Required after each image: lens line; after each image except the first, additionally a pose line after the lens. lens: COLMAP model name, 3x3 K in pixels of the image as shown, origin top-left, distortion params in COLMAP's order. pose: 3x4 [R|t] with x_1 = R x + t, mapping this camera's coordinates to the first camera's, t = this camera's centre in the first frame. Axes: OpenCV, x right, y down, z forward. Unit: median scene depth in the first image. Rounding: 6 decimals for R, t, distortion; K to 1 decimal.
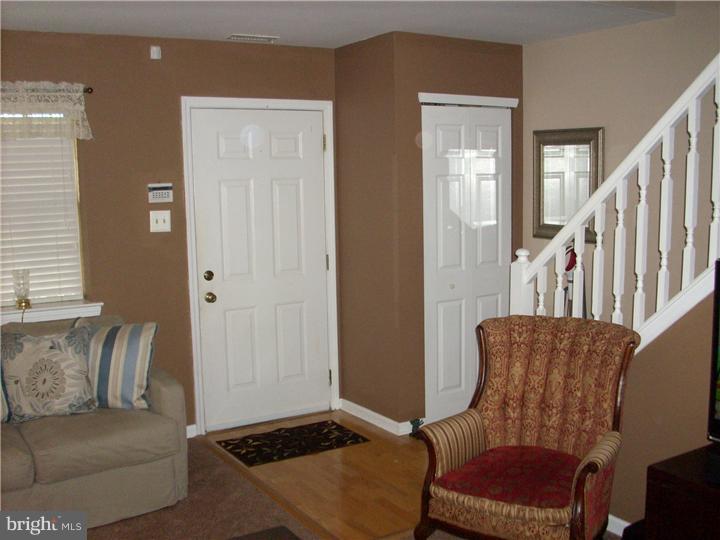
lens RADIAL K [[799.8, 0, 357.9], [0, 799.8, 285.5], [0, 0, 1]] dist [-0.147519, 0.036004]
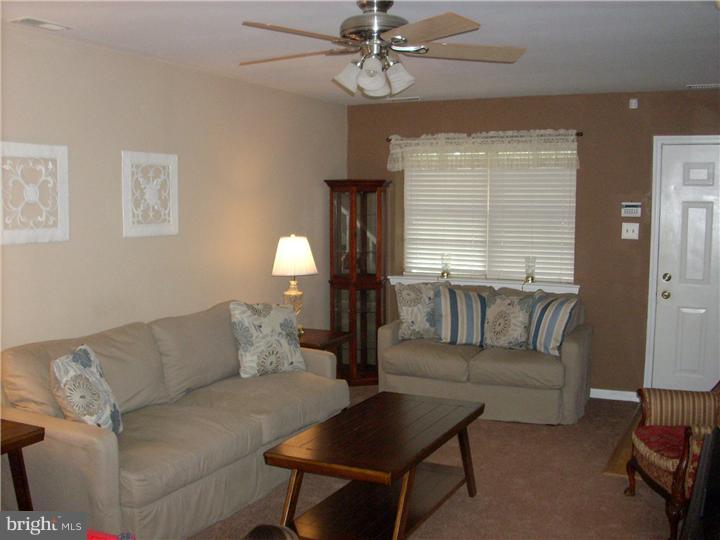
lens RADIAL K [[799.8, 0, 357.9], [0, 799.8, 285.5], [0, 0, 1]] dist [-0.147519, 0.036004]
pose [[0.525701, 0.102653, -0.844453, 0.653043], [-0.132866, 0.990417, 0.037683, 0.020535], [0.840229, 0.092389, 0.534303, -0.072907]]
